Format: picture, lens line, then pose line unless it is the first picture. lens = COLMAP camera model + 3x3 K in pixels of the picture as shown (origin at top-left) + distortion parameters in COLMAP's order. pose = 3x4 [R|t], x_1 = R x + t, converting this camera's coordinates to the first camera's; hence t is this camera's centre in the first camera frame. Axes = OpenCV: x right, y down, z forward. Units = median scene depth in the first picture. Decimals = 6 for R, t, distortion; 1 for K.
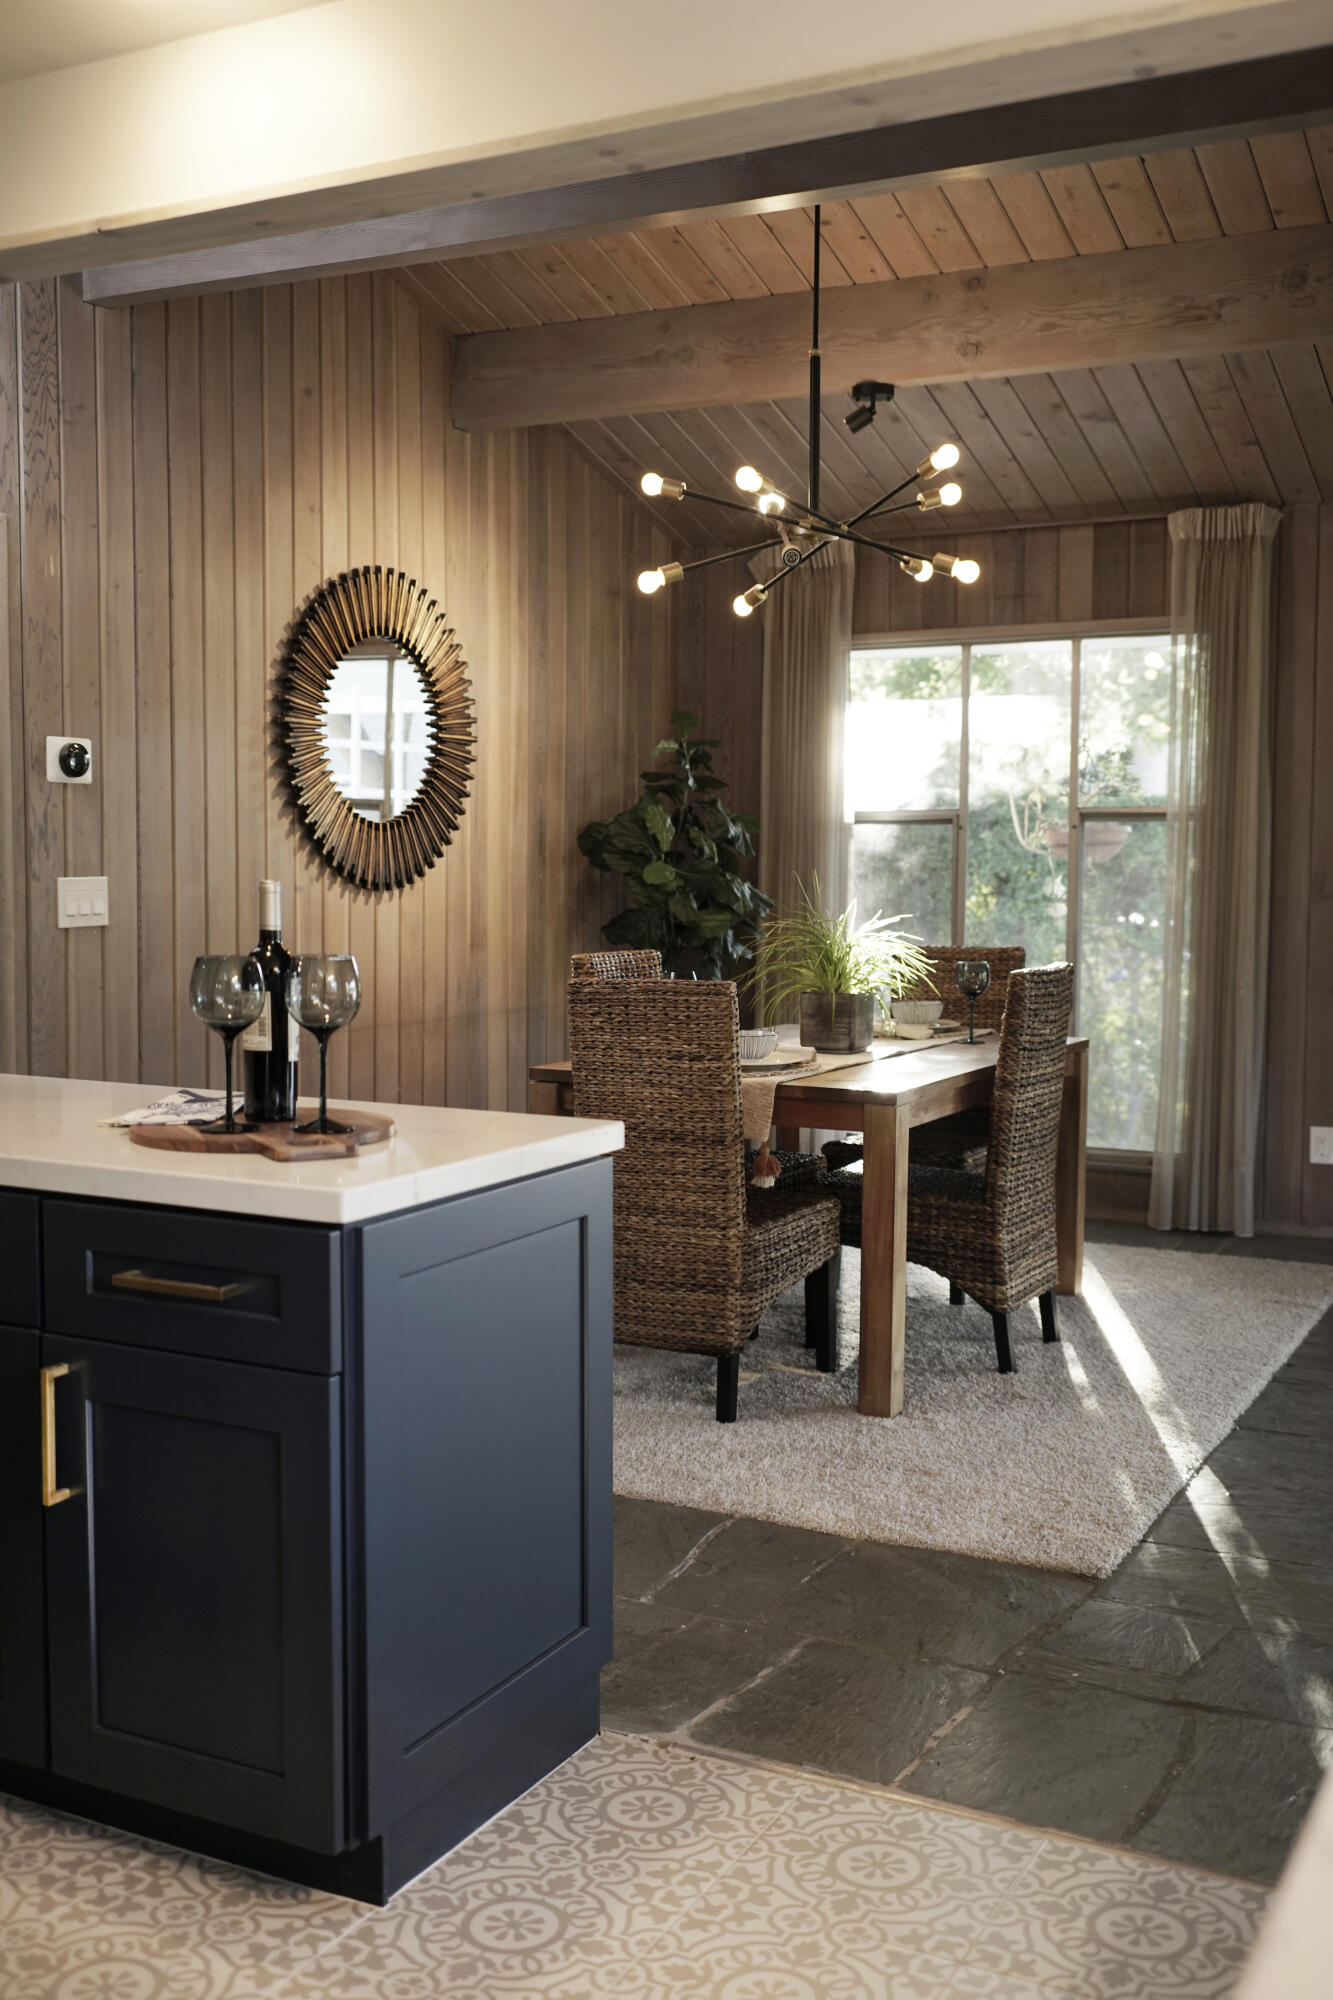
lens RADIAL K [[1960.6, 0, 666.5], [0, 1960.6, 1000.0], [0, 0, 1]] dist [-0.005950, -0.009610]
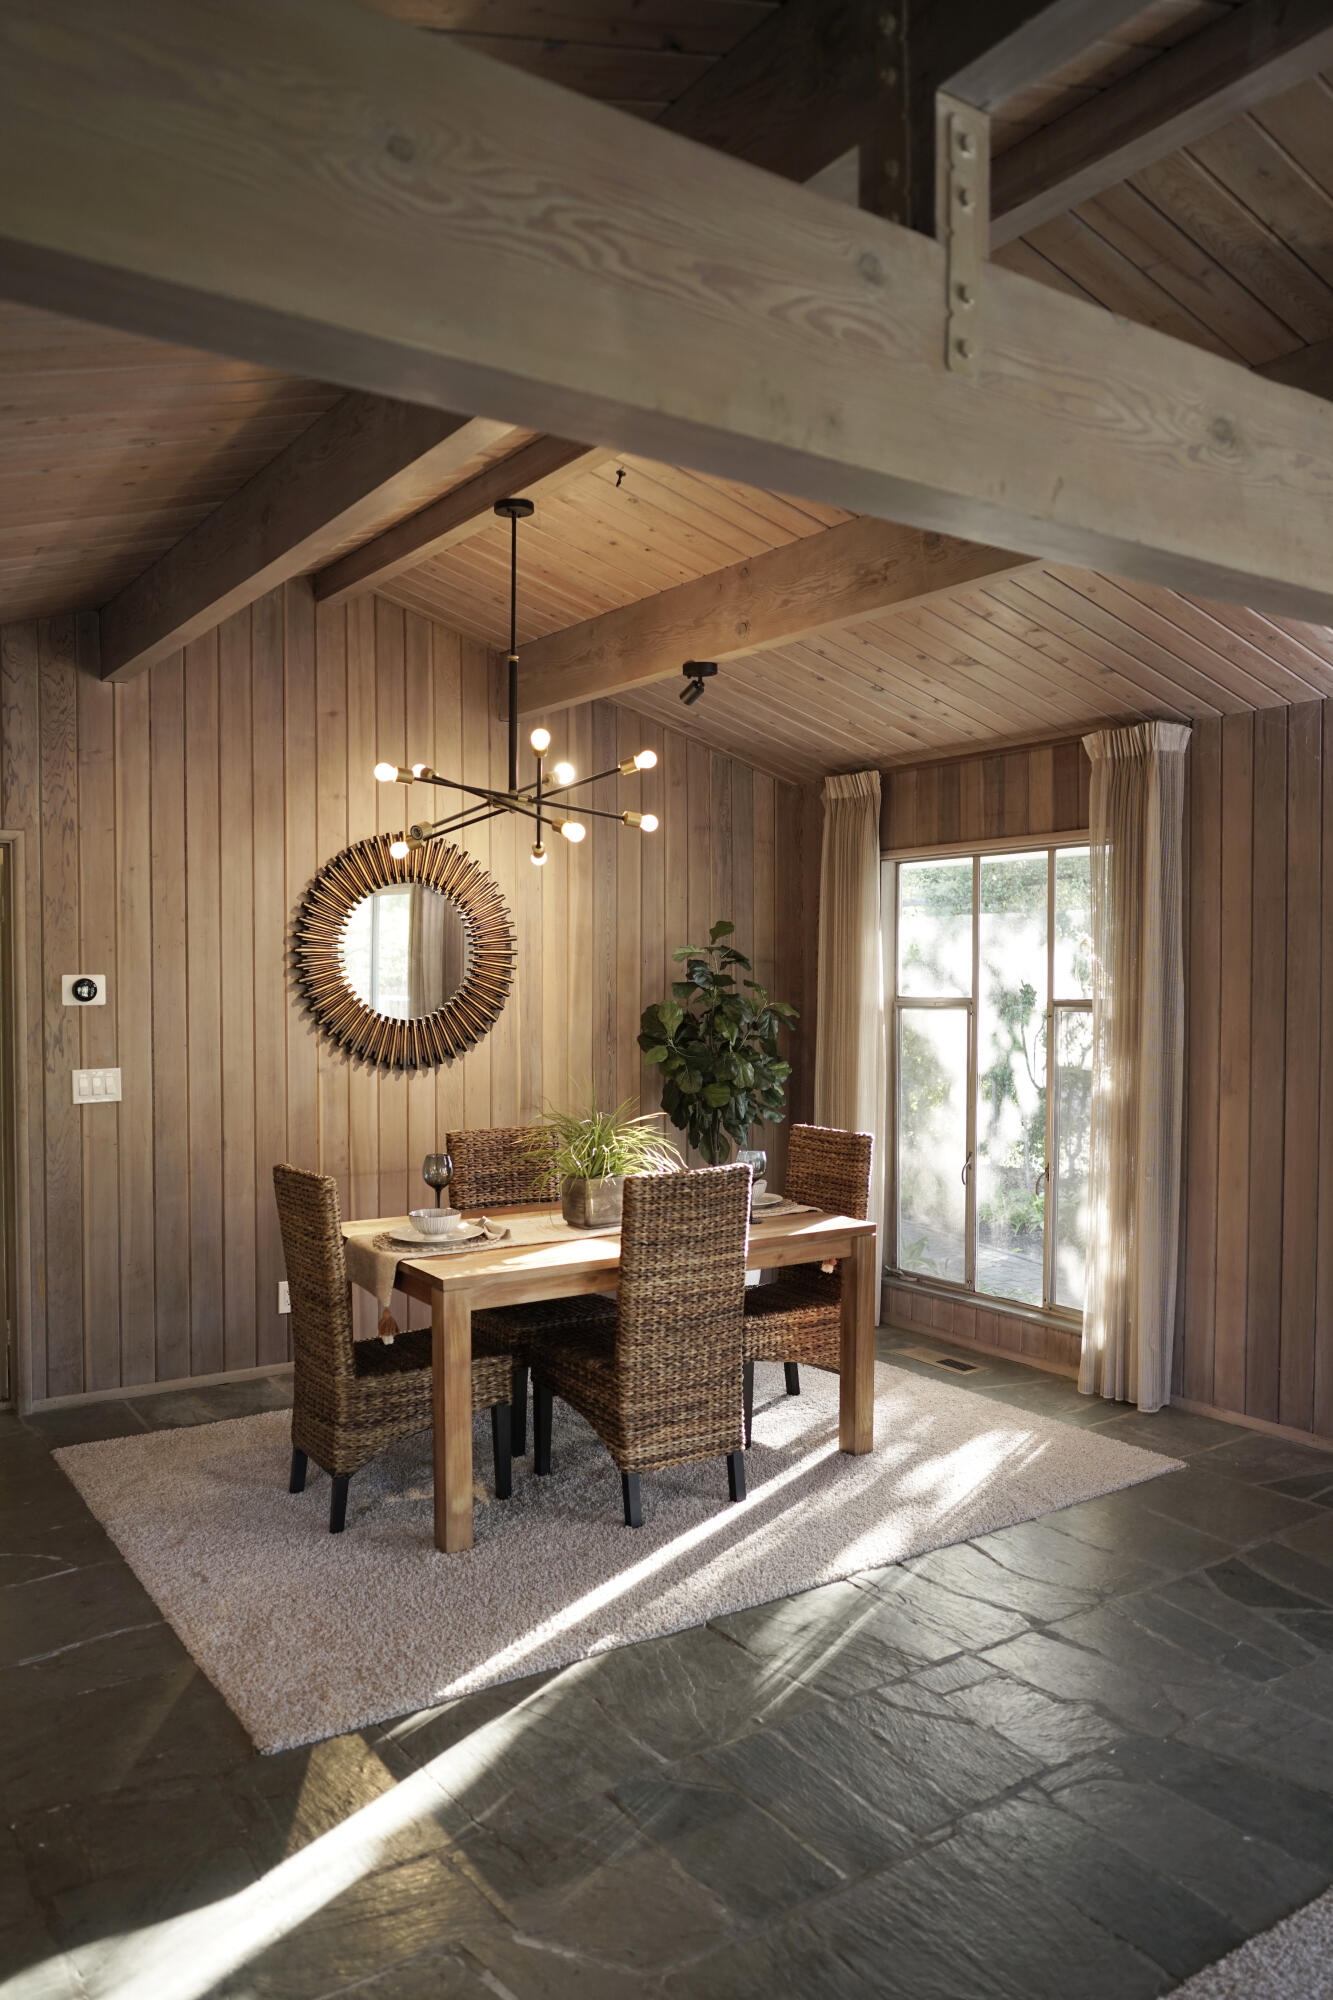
lens RADIAL K [[1433.4, 0, 666.5], [0, 1433.4, 1000.0], [0, 0, 1]] dist [-0.066653, 0.052088]
pose [[0.880814, 0.002925, -0.473453, 0.505751], [-0.029135, 0.998421, -0.048034, -0.065880], [0.472565, 0.056103, 0.879508, 0.233416]]
